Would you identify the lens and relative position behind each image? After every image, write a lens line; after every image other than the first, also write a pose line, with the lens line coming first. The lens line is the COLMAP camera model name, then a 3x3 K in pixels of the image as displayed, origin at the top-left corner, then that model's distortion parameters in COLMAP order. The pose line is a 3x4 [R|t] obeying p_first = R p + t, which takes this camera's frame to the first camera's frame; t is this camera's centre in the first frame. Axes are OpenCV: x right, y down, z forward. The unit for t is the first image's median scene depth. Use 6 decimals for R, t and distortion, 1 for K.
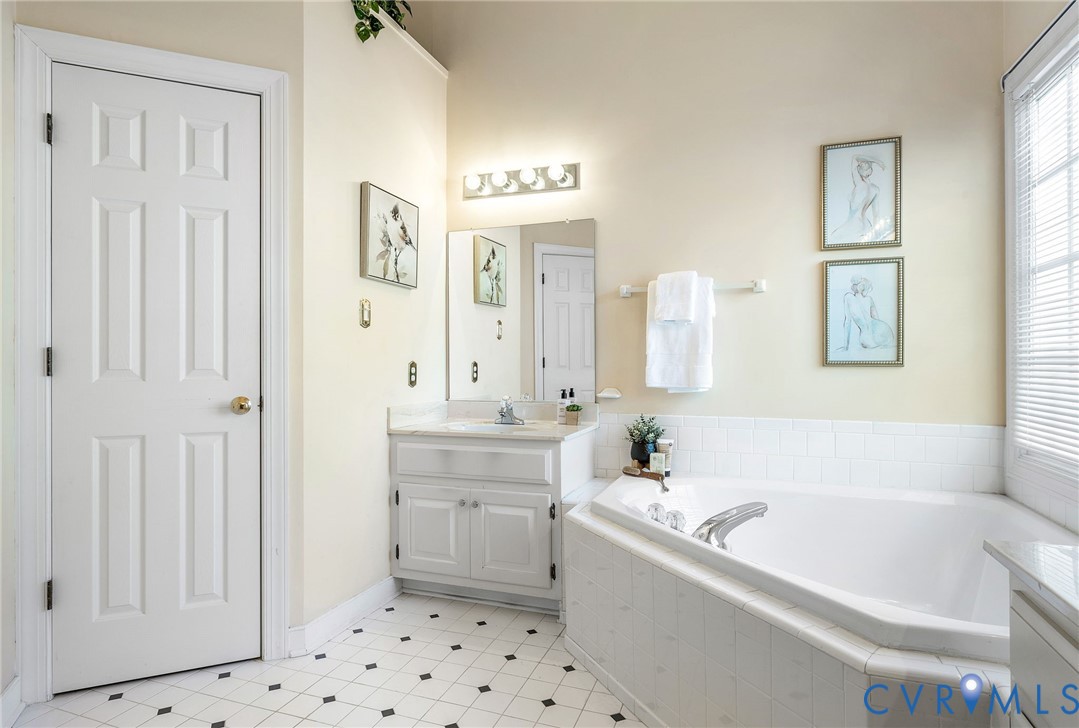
lens RADIAL K [[589.2, 0, 539.3], [0, 589.2, 363.6], [0, 0, 1]] dist [-0.002032, 0.000882]
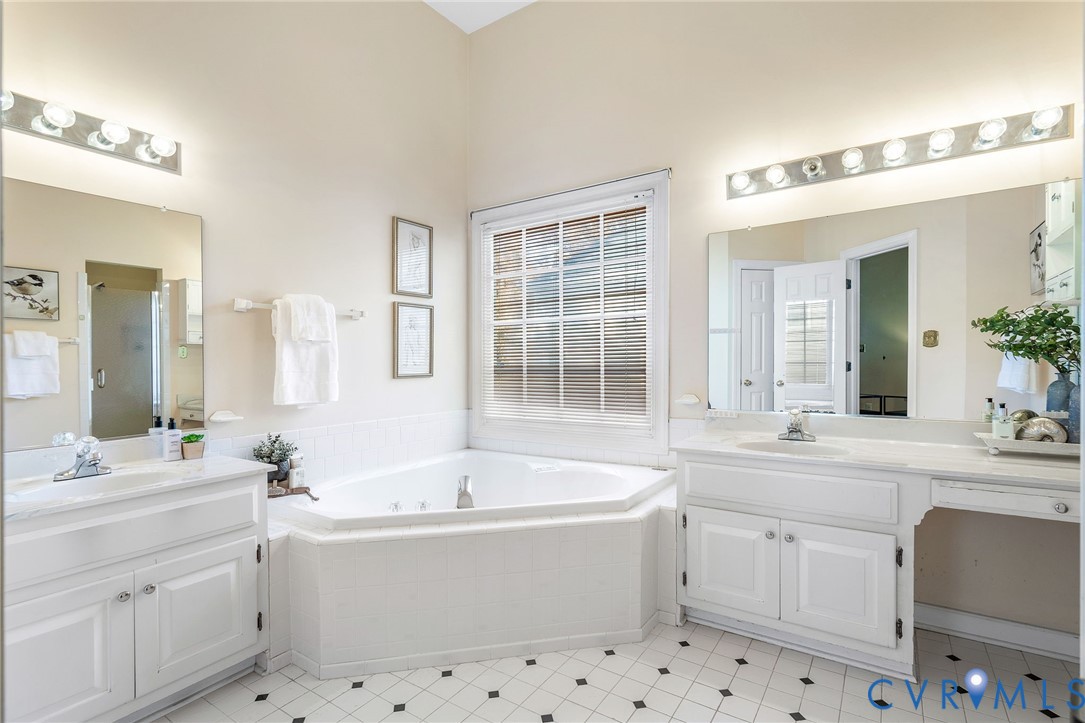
lens RADIAL K [[519.5, 0, 542.8], [0, 519.5, 362.8], [0, 0, 1]] dist [0.002875, 0.001750]
pose [[0.244321, -0.007101, 0.969668, -0.596717], [0.013048, 0.999907, 0.004035, -0.031816], [-0.969607, 0.011667, 0.244391, 0.371864]]
